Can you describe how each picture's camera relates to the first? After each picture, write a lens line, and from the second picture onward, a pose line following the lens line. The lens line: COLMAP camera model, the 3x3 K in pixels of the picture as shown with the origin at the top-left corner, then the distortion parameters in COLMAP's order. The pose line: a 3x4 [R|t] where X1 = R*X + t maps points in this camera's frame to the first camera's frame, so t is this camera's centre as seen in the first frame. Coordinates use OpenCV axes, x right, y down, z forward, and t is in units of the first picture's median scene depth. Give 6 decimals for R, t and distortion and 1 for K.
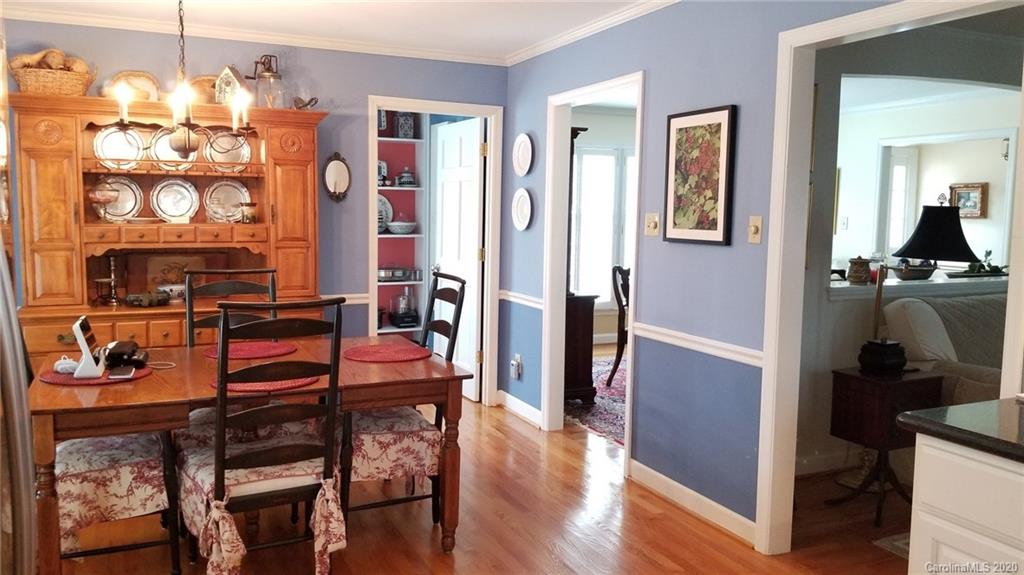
lens RADIAL K [[783.7, 0, 516.9], [0, 783.7, 287.4], [0, 0, 1]] dist [0.067420, 0.001164]
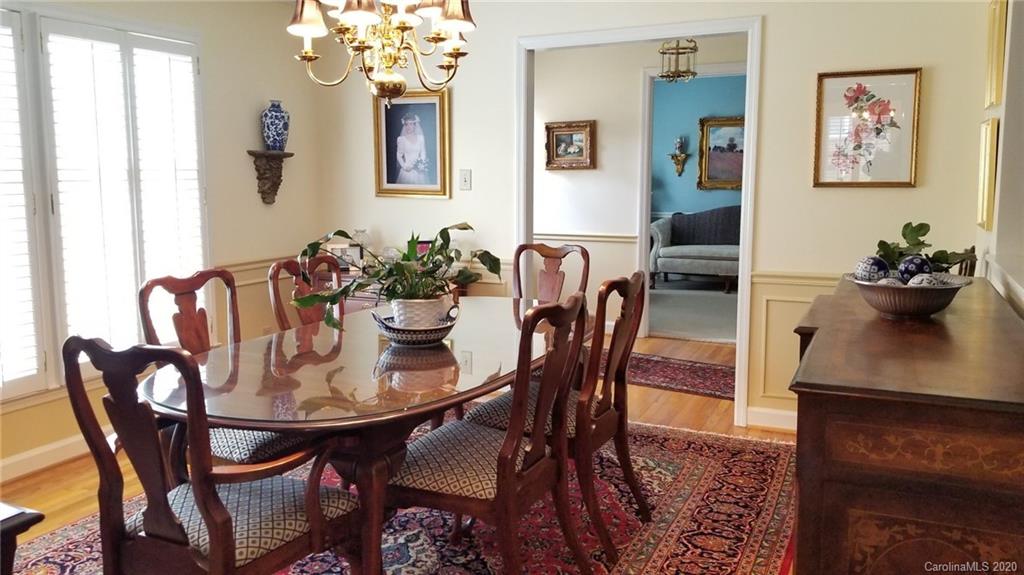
lens RADIAL K [[784.9, 0, 486.6], [0, 784.9, 285.7], [0, 0, 1]] dist [0.005189, 0.002553]
pose [[0.788079, -0.104108, 0.606707, 0.099743], [0.073804, 0.994465, 0.074777, -0.078658], [-0.611134, -0.014153, 0.791401, 0.941215]]
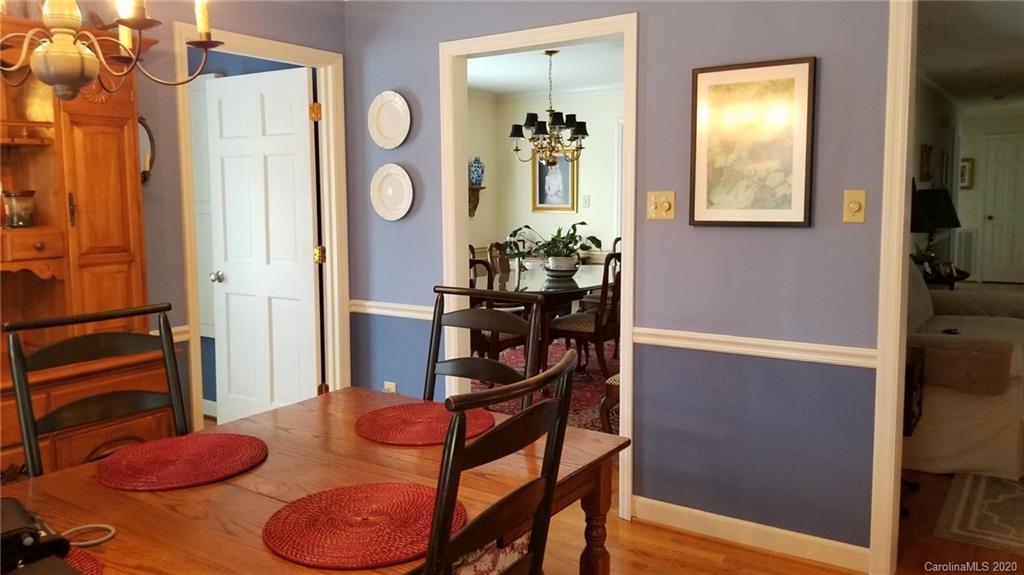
lens RADIAL K [[783.3, 0, 513.1], [0, 783.3, 276.3], [0, 0, 1]] dist [0.004479, -0.004229]
pose [[0.860037, -0.077281, 0.504346, -0.324688], [0.072982, 0.996931, 0.028309, -0.036090], [-0.504986, 0.012461, 0.863038, 0.339786]]
